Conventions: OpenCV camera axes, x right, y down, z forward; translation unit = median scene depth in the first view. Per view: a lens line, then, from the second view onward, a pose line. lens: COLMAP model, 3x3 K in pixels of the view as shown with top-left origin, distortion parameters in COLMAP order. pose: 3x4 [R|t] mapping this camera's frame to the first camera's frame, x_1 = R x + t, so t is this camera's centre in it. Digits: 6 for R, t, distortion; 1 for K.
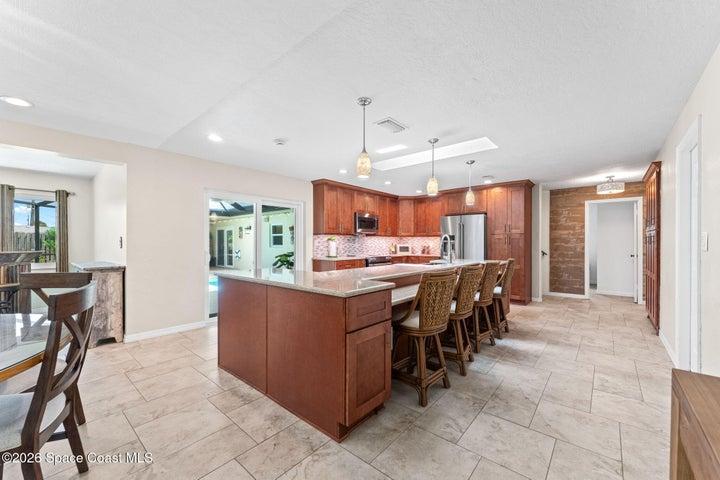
lens RADIAL K [[291.6, 0, 357.2], [0, 291.6, 243.8], [0, 0, 1]] dist [-0.000821, -0.000048]
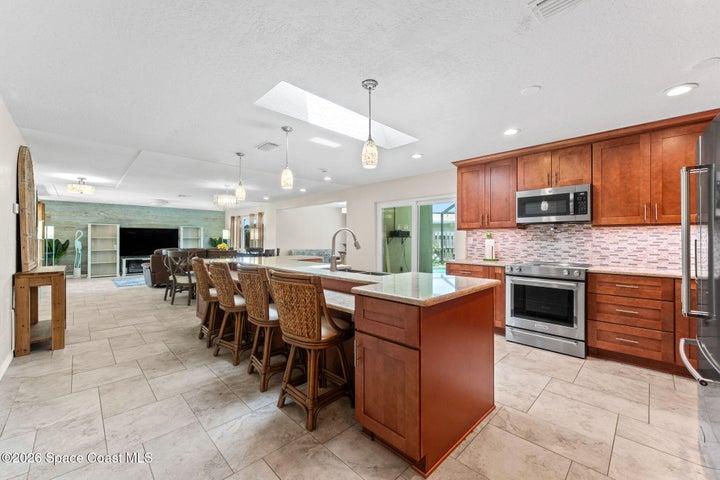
lens RADIAL K [[280.8, 0, 357.0], [0, 280.8, 237.1], [0, 0, 1]] dist [0.001368, 0.000137]
pose [[-0.077376, -0.006423, -0.996981, 0.662635], [-0.007018, 0.999958, -0.005898, -0.005425], [0.996977, 0.006540, -0.077418, 0.759894]]
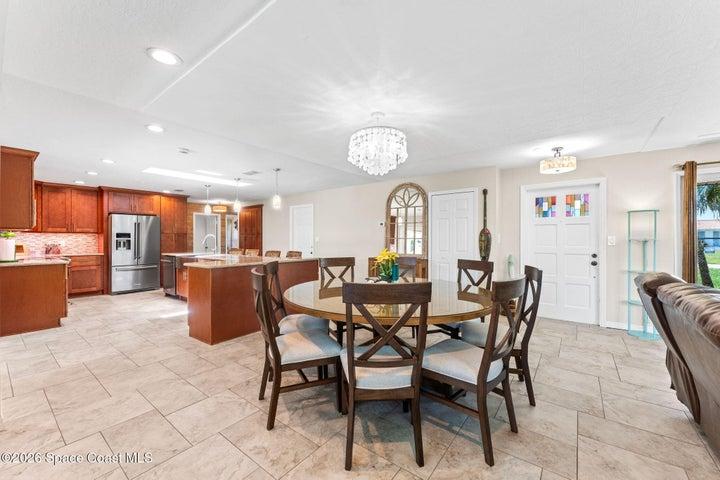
lens RADIAL K [[288.6, 0, 358.5], [0, 288.6, 238.5], [0, 0, 1]] dist [-0.001279, 0.000036]
pose [[-0.042869, 0.000670, 0.999080, -0.824891], [0.003905, 0.999992, -0.000503, -0.006864], [-0.999073, 0.003880, -0.042871, 0.218995]]
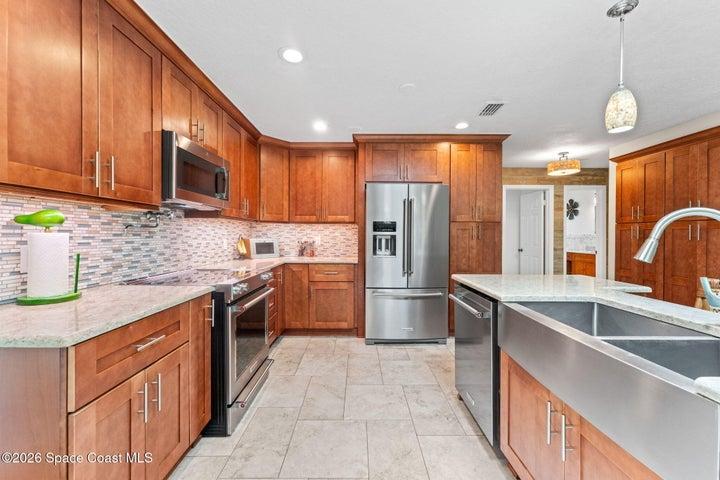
lens RADIAL K [[288.6, 0, 358.5], [0, 288.6, 238.5], [0, 0, 1]] dist [-0.001279, 0.000036]
pose [[0.751214, -0.002348, 0.660054, -0.054006], [-0.005597, 0.999935, 0.009927, -0.005241], [-0.660035, -0.011151, 0.751152, 0.712749]]
